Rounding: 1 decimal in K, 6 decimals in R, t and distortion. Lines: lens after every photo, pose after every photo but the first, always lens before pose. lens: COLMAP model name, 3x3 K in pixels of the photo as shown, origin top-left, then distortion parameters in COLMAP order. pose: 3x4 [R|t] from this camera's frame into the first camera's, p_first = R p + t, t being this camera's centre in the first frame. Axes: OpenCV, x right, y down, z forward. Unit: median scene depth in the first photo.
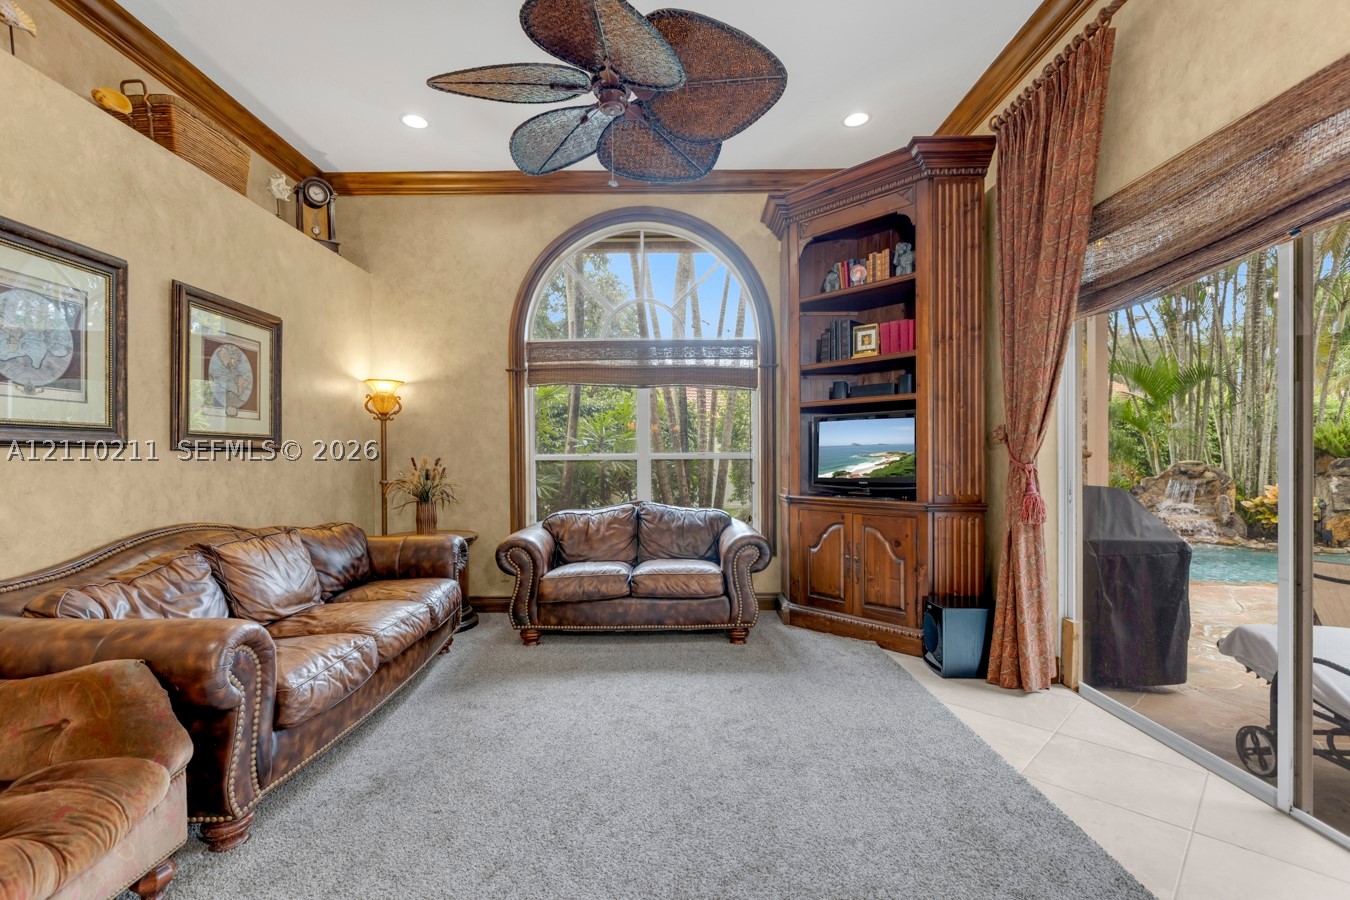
lens RADIAL K [[619.9, 0, 672.5], [0, 619.9, 460.9], [0, 0, 1]] dist [0.001186, 0.000300]
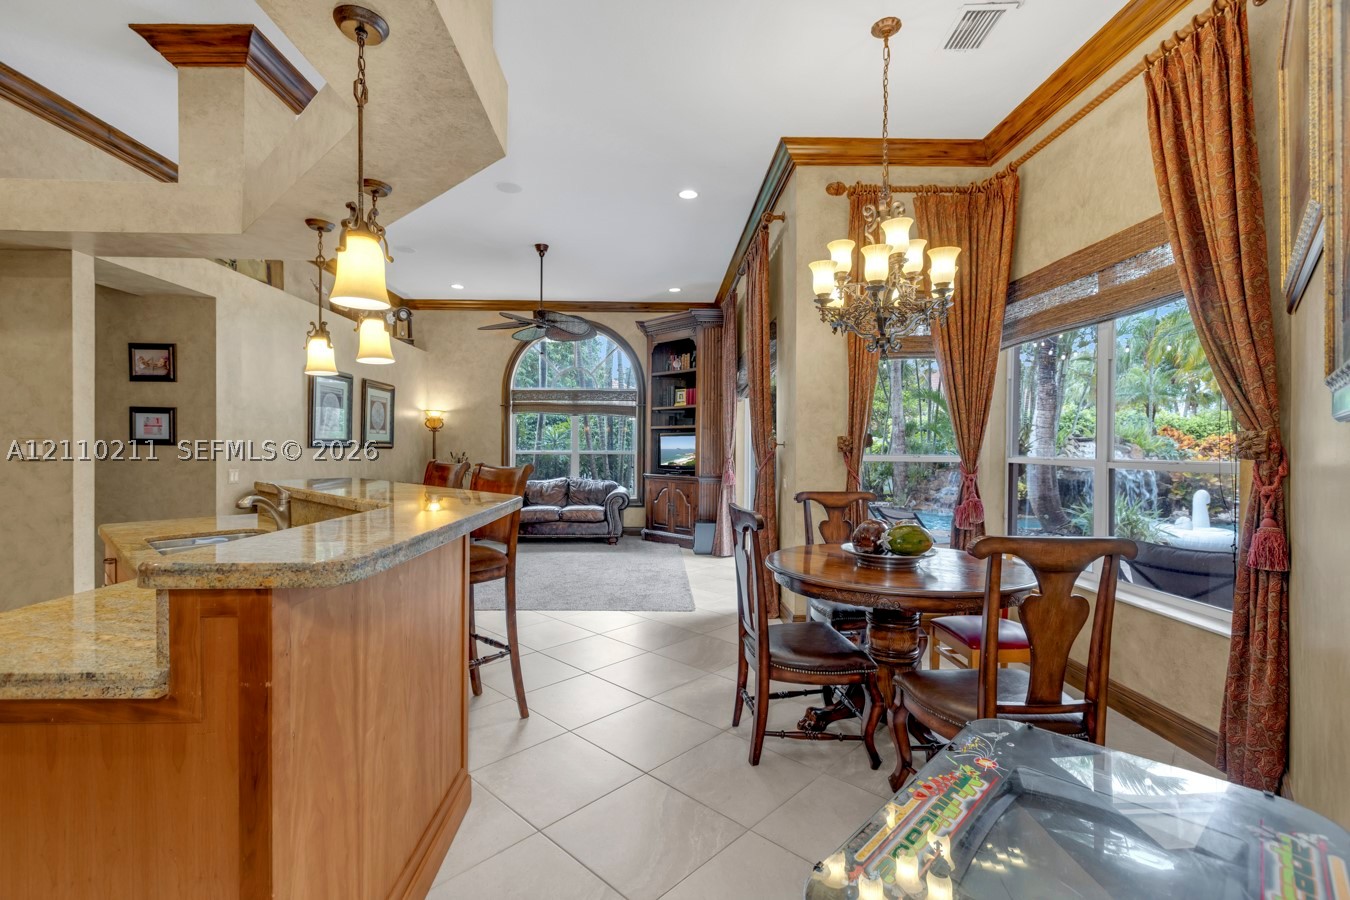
lens RADIAL K [[601.6, 0, 672.5], [0, 601.6, 451.8], [0, 0, 1]] dist [-0.000262, 0.000140]
pose [[0.999655, 0.013636, 0.022441, 0.259327], [-0.013575, 0.999904, -0.002873, -0.011251], [-0.022478, 0.002568, 0.999744, -1.010383]]
